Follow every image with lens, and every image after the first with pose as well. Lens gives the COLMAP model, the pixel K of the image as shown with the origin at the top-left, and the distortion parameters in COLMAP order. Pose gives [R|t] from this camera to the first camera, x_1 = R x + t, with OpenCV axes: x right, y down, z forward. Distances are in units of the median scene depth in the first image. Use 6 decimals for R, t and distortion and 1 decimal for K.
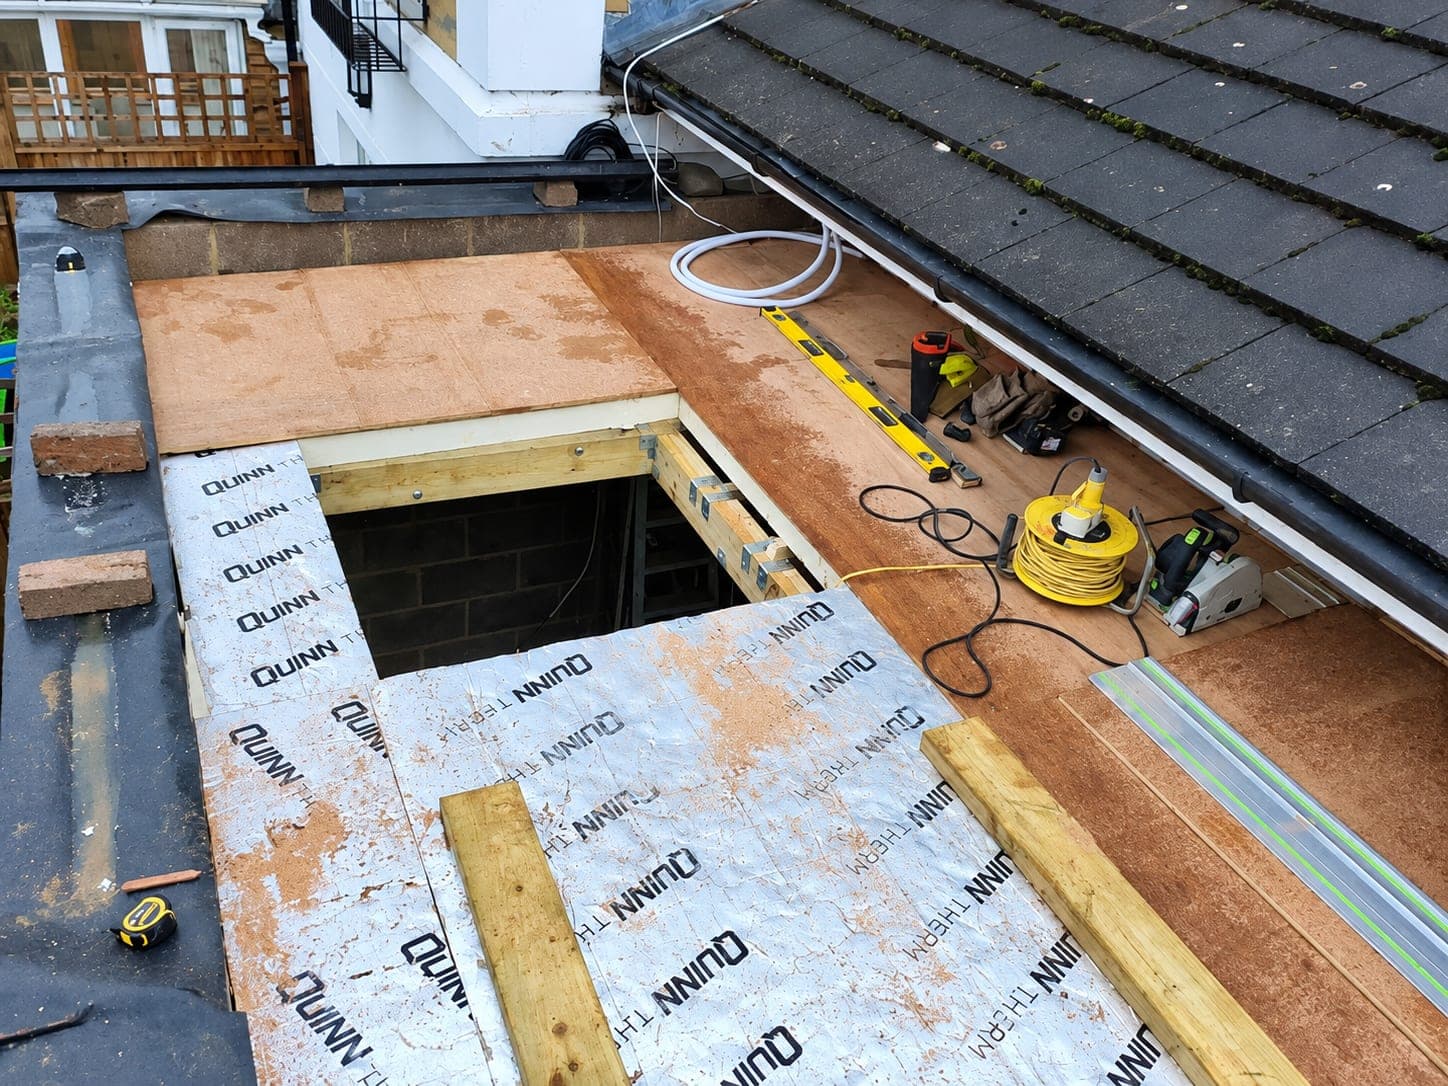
lens RADIAL K [[1179.6, 0, 723.1], [0, 1179.6, 536.5], [0, 0, 1]] dist [0.008635, 0.000431]
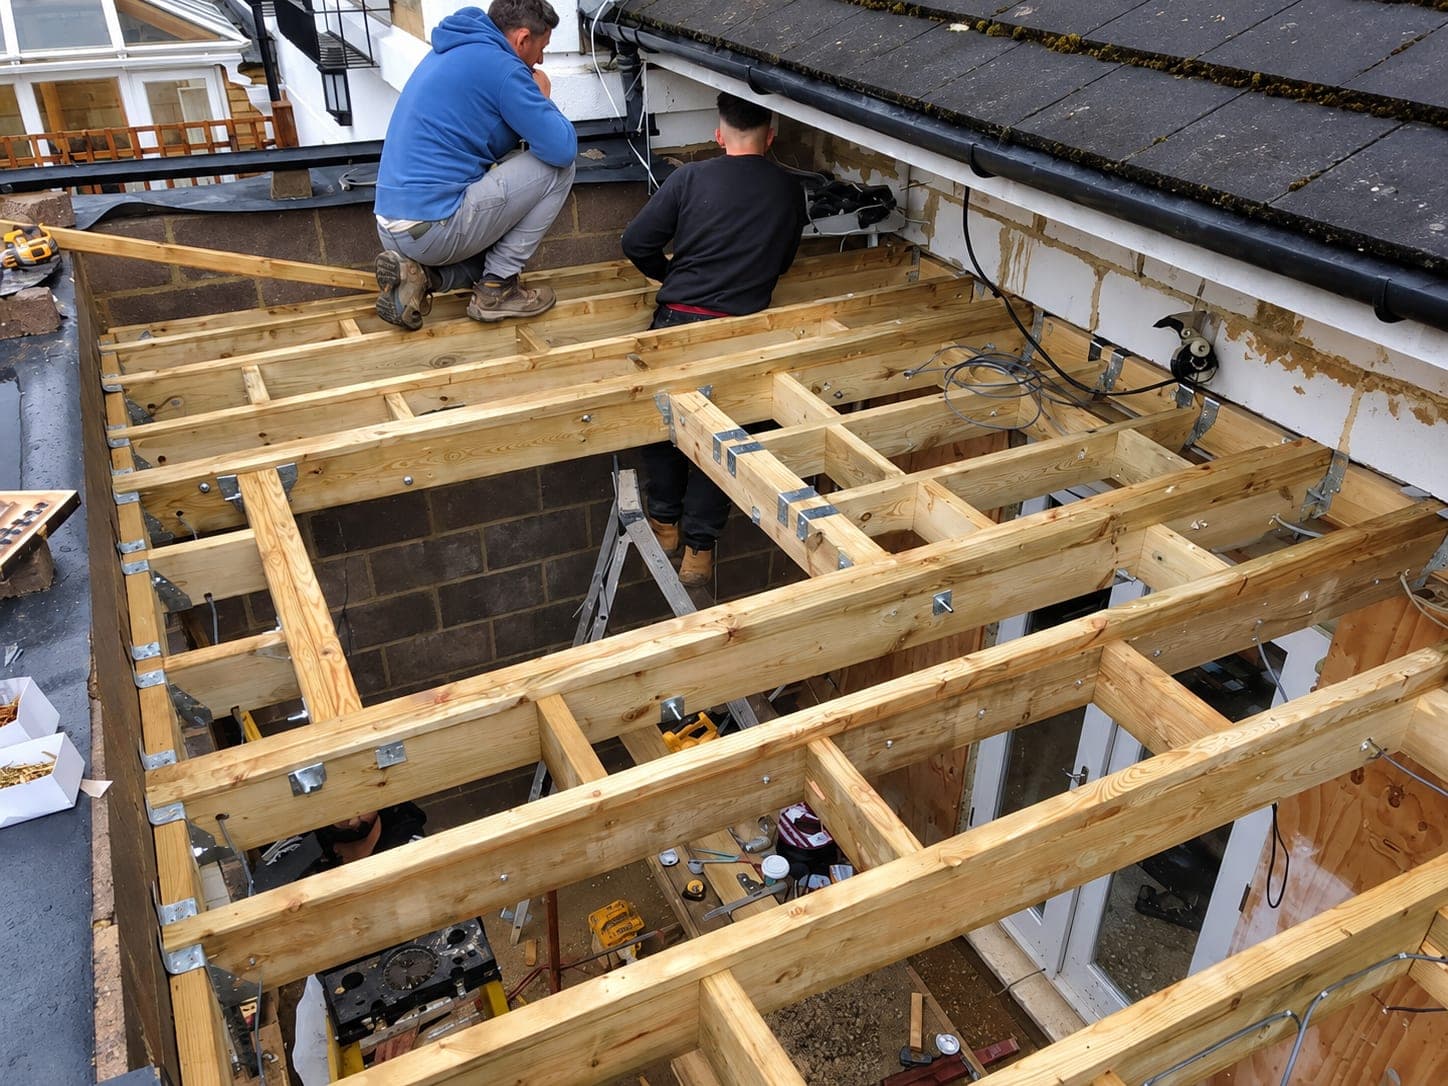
lens RADIAL K [[1175.4, 0, 732.8], [0, 1175.4, 538.9], [0, 0, 1]] dist [0.033328, -0.035361]
pose [[0.995029, -0.095969, -0.026581, 0.002901], [0.094948, 0.994782, -0.037333, 0.046924], [0.030025, 0.034623, 0.998949, 0.087051]]
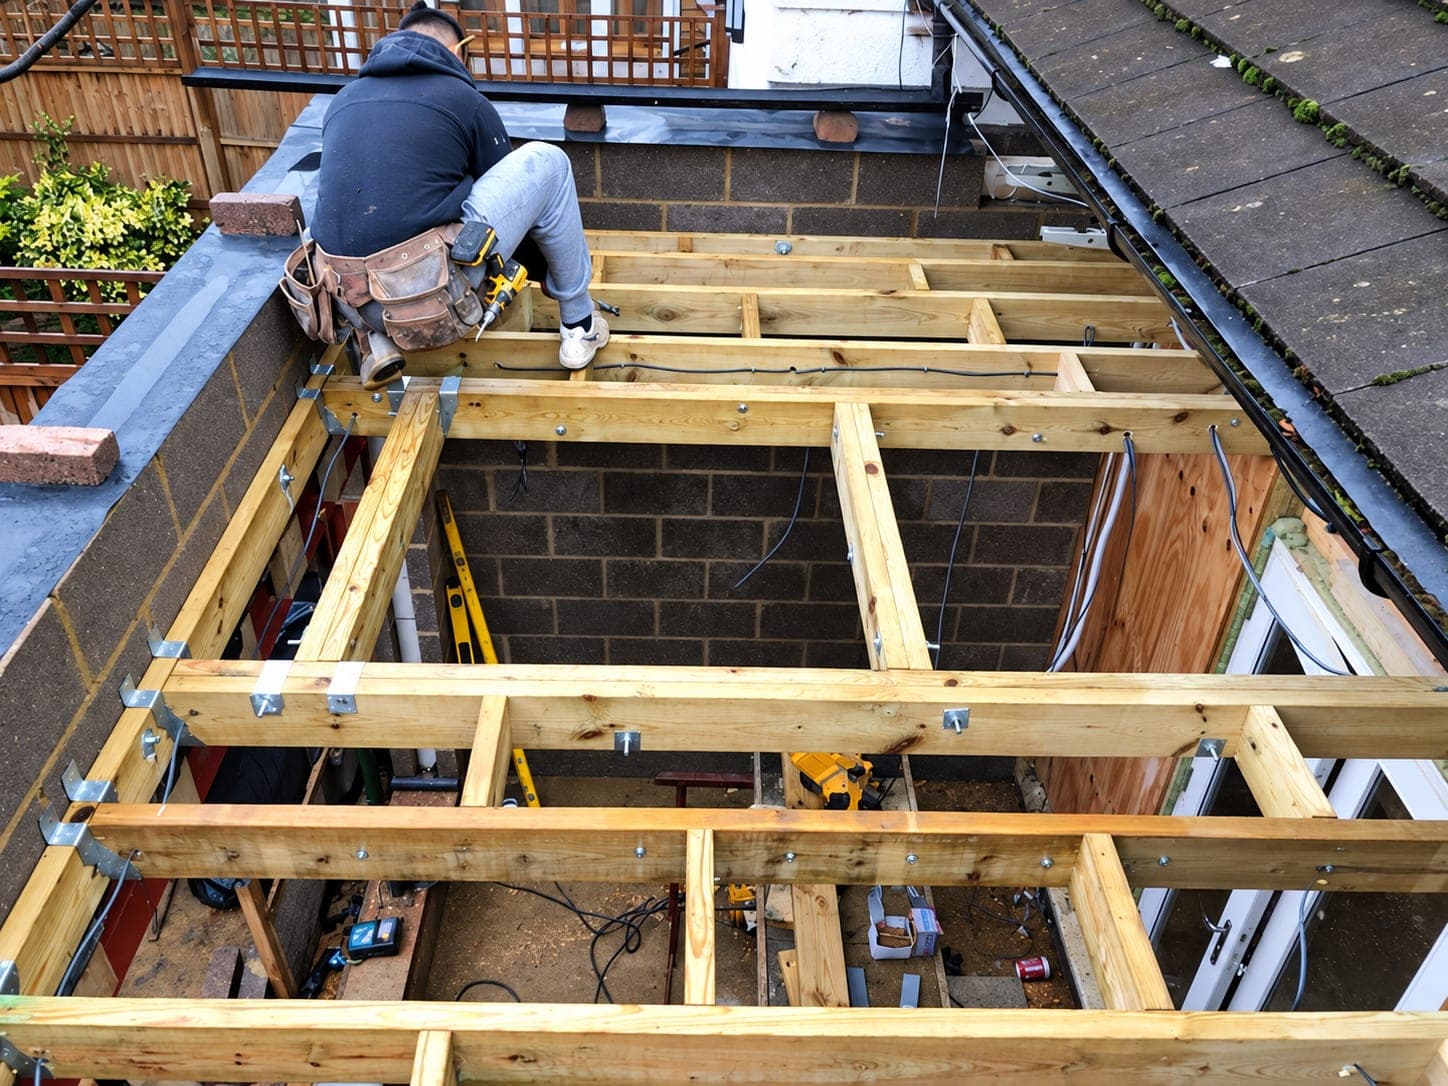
lens RADIAL K [[1175.4, 0, 732.8], [0, 1175.4, 538.9], [0, 0, 1]] dist [0.033328, -0.035361]
pose [[0.914978, 0.174305, -0.363914, 0.156872], [-0.167457, 0.984582, 0.050555, -0.015704], [0.367115, 0.014683, 0.930060, 0.141619]]
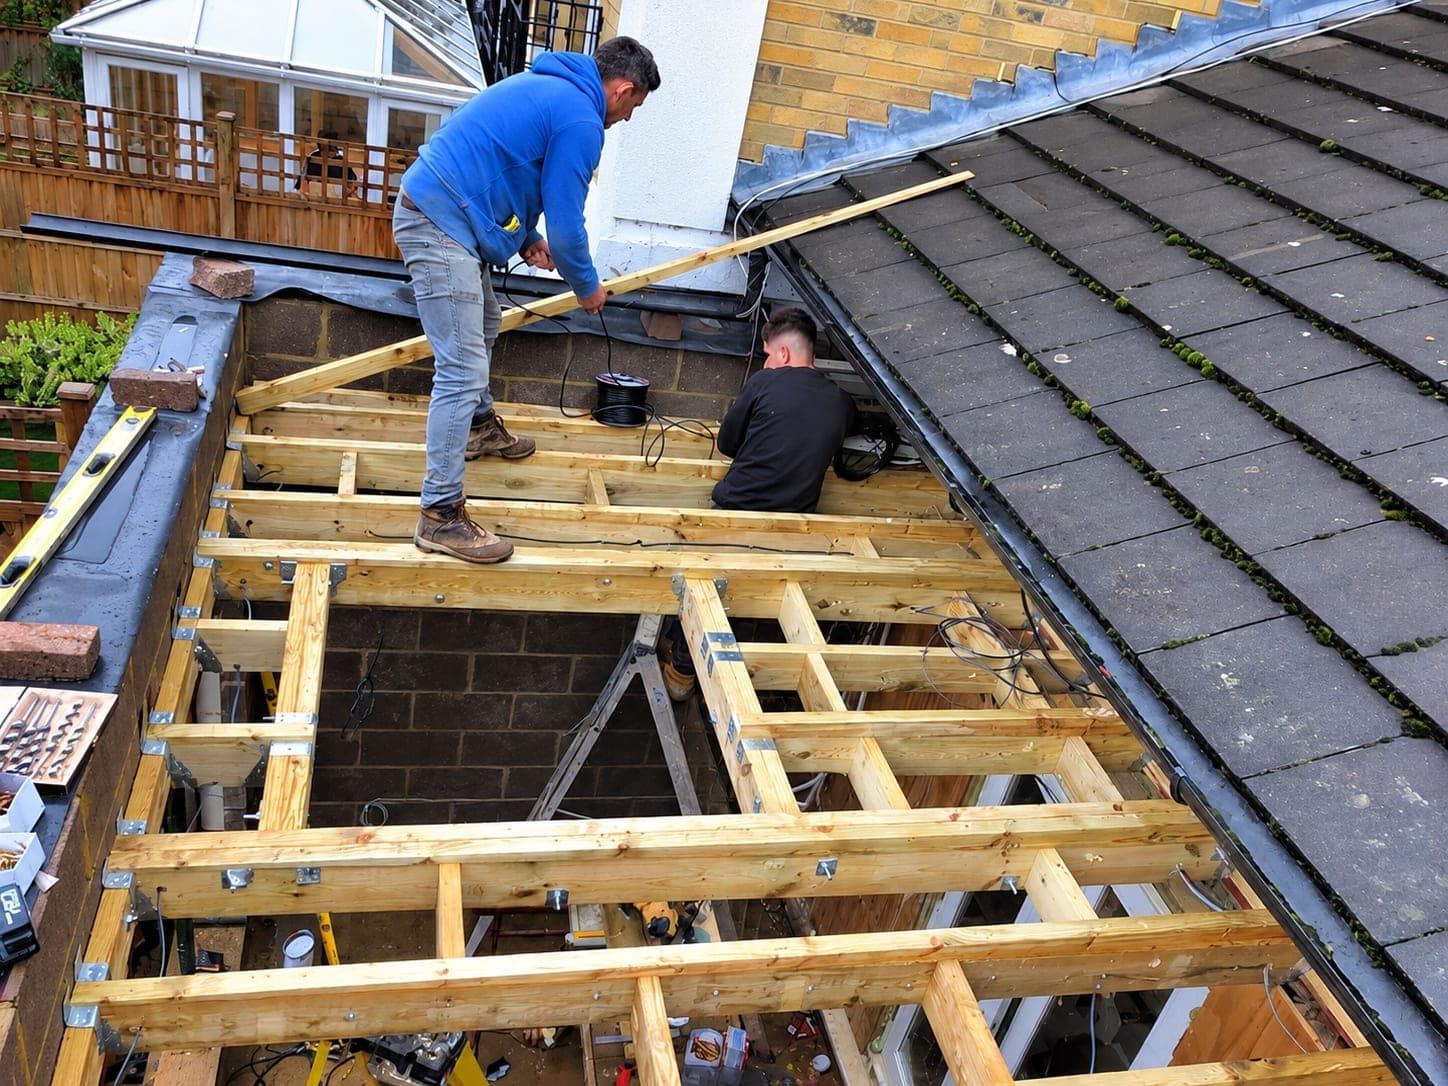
lens RADIAL K [[1179.6, 0, 723.1], [0, 1179.6, 536.5], [0, 0, 1]] dist [0.008635, 0.000431]
pose [[0.973970, 0.175691, -0.143231, 0.084267], [-0.186789, 0.980042, -0.068020, -0.046933], [0.128422, 0.093004, 0.987349, 0.015124]]
